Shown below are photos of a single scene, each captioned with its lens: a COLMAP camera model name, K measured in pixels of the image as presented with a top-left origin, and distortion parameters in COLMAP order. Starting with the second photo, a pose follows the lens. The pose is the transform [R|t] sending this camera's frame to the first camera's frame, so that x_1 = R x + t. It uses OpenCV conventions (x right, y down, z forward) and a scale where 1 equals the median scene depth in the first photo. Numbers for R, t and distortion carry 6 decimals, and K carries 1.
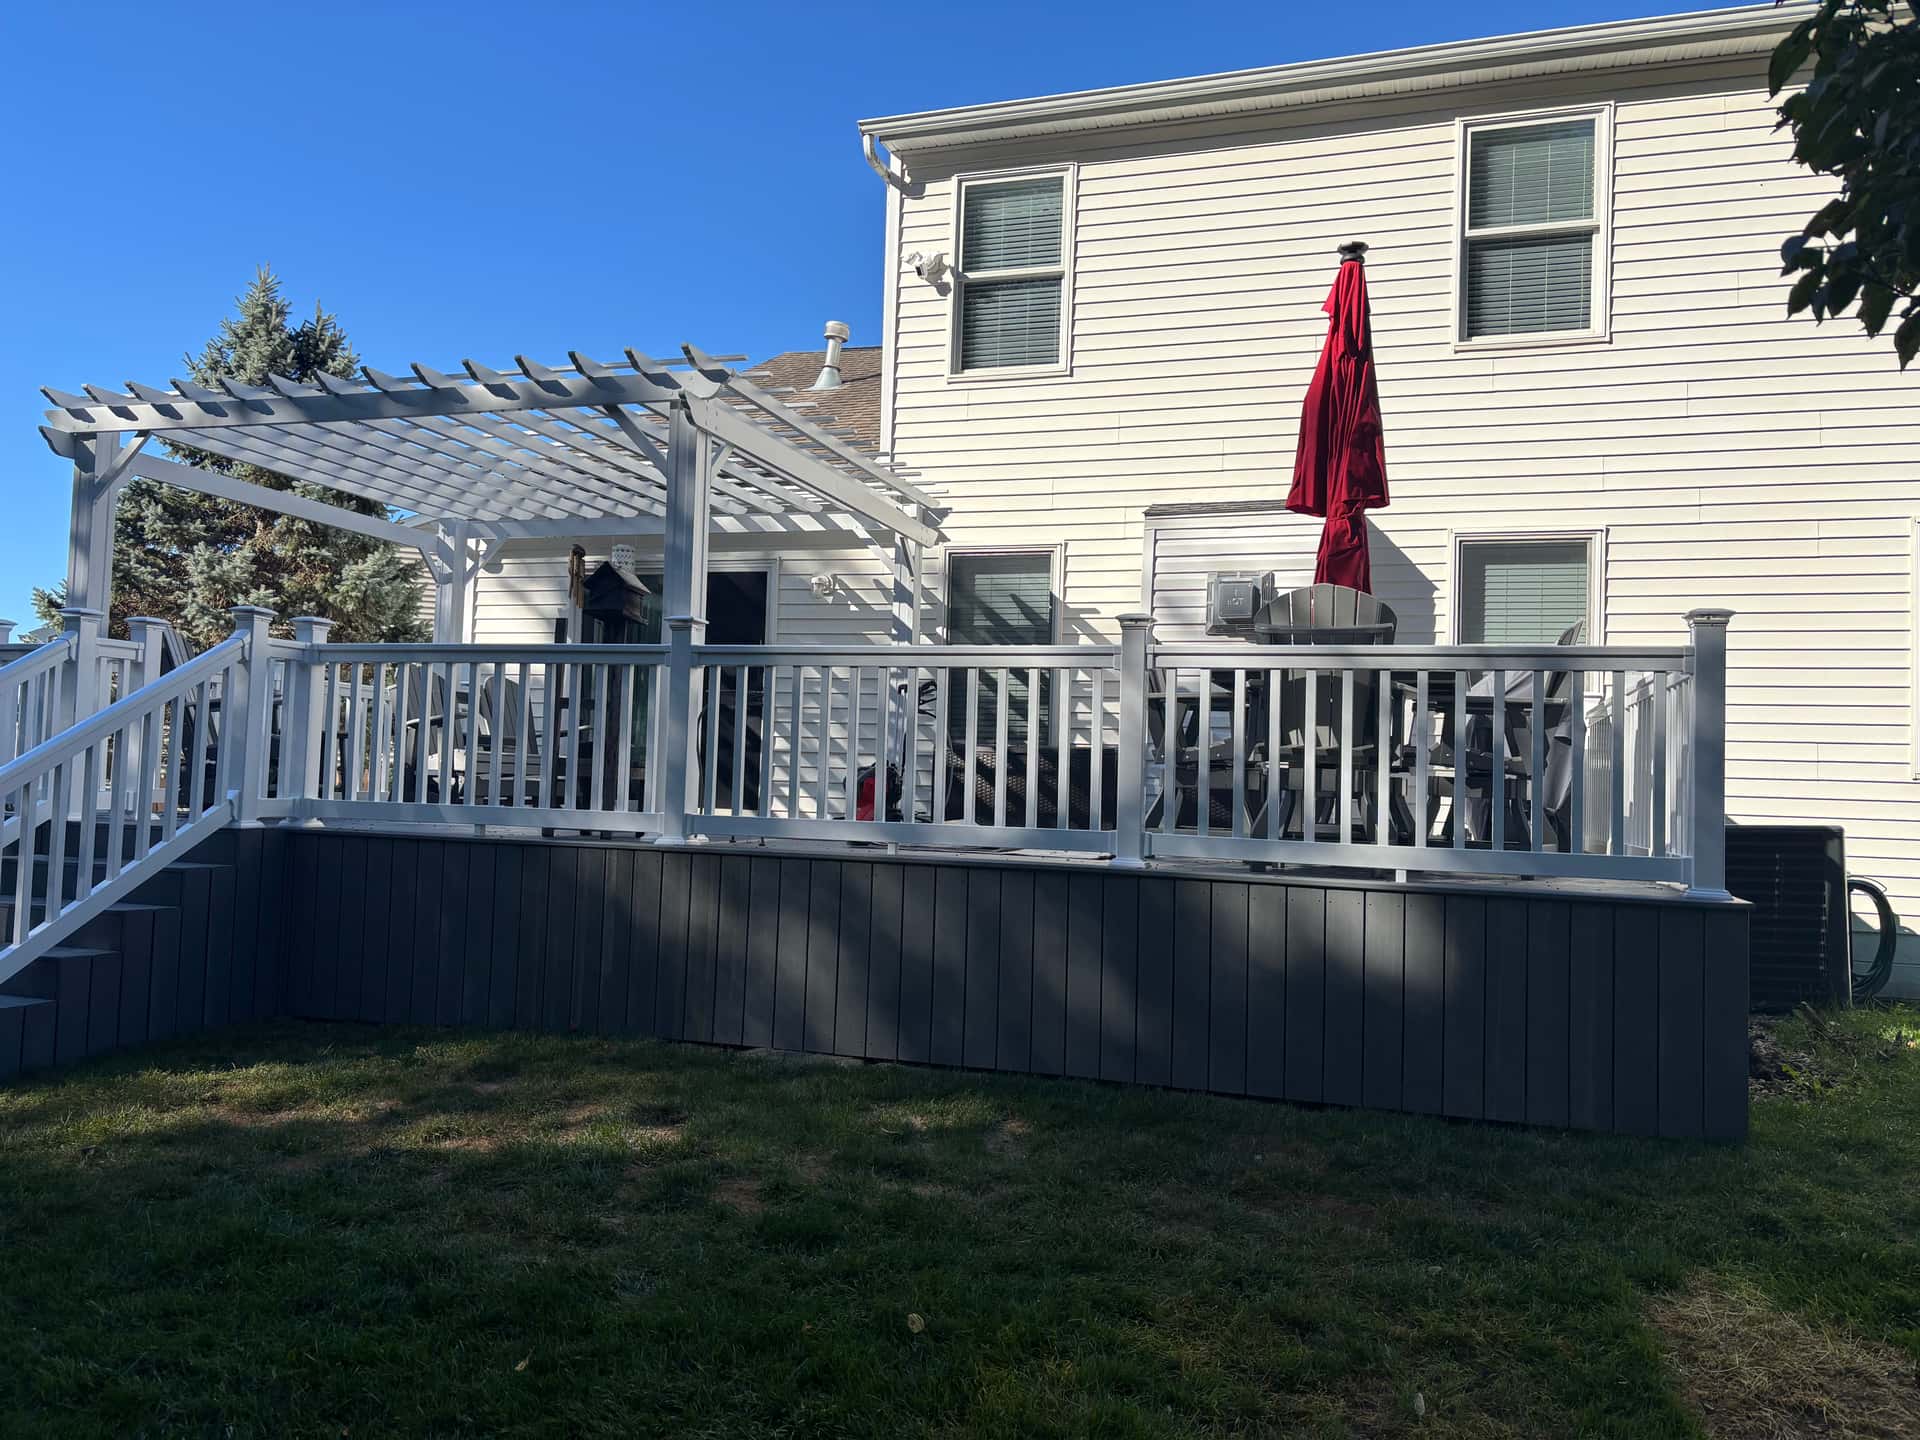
lens RADIAL K [[1445.1, 0, 960.0], [0, 1445.1, 711.3], [0, 0, 1]] dist [-0.026034, 0.025458]
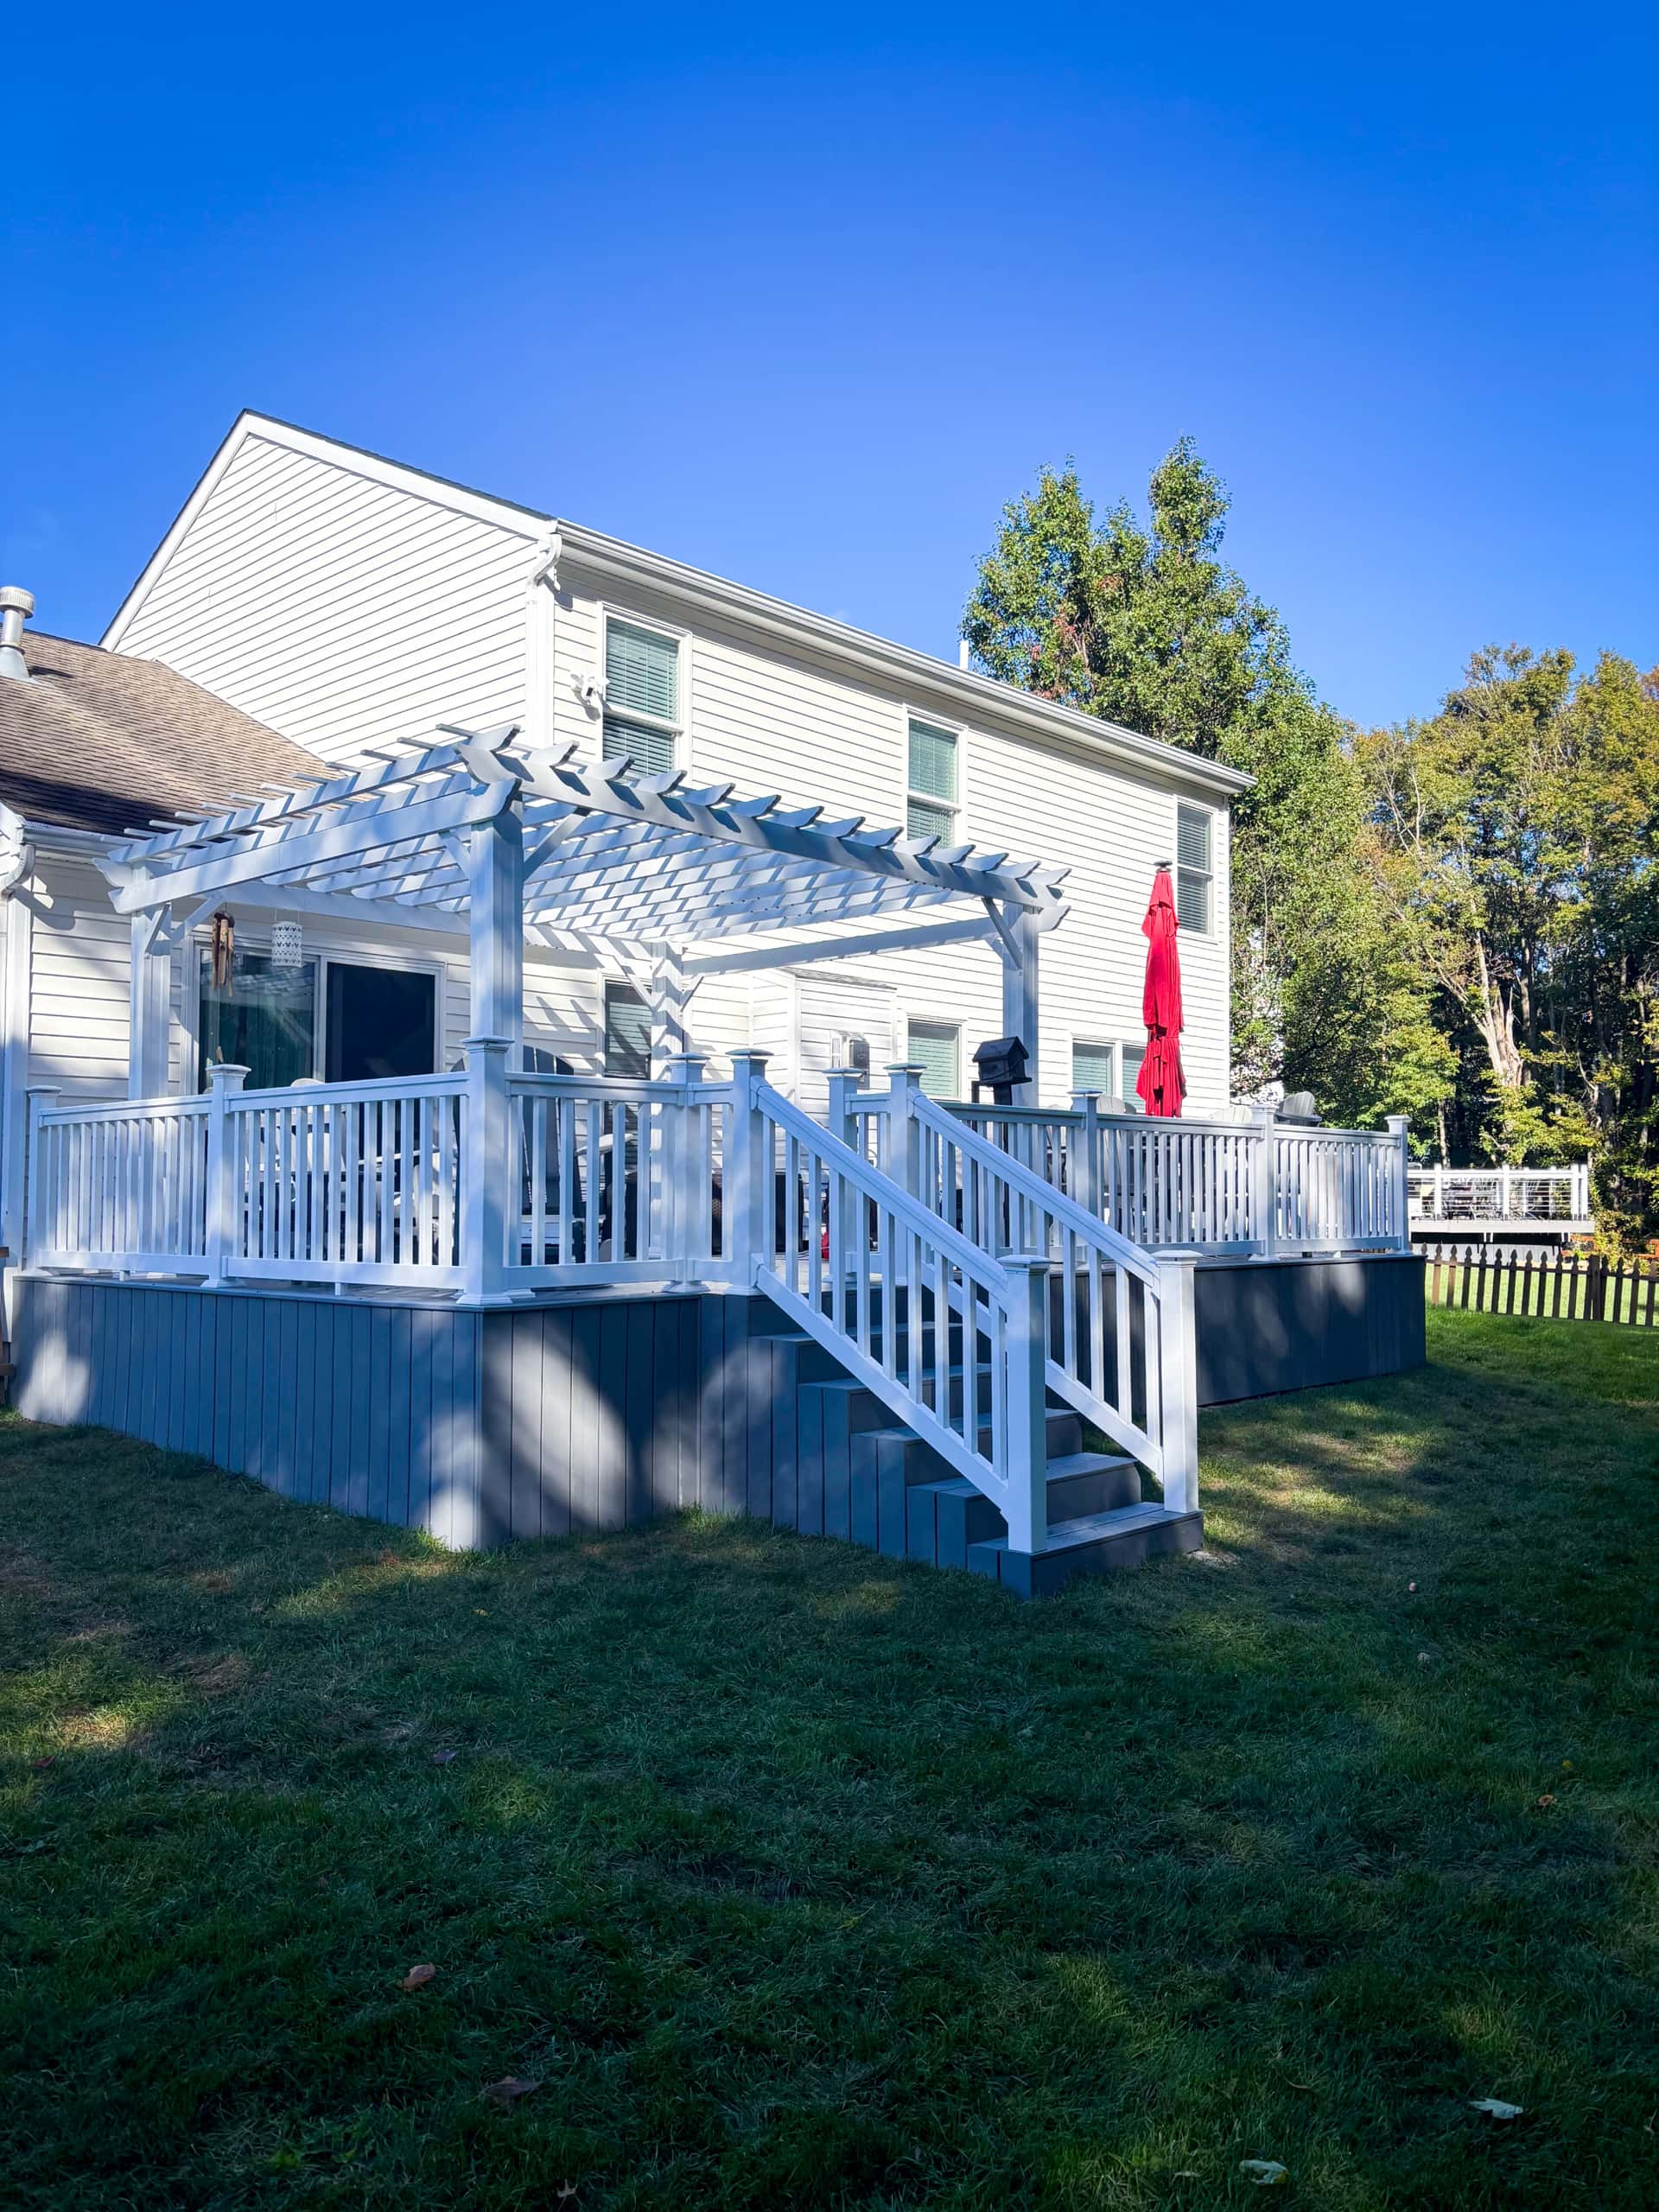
lens RADIAL K [[1664.8, 0, 834.2], [0, 1664.8, 1114.2], [0, 0, 1]] dist [-0.026034, 0.025458]
pose [[0.389045, 0.009080, 0.921174, -1.003026], [-0.035180, 0.999368, 0.005007, -0.026748], [-0.920547, -0.034354, 0.389119, 0.388750]]
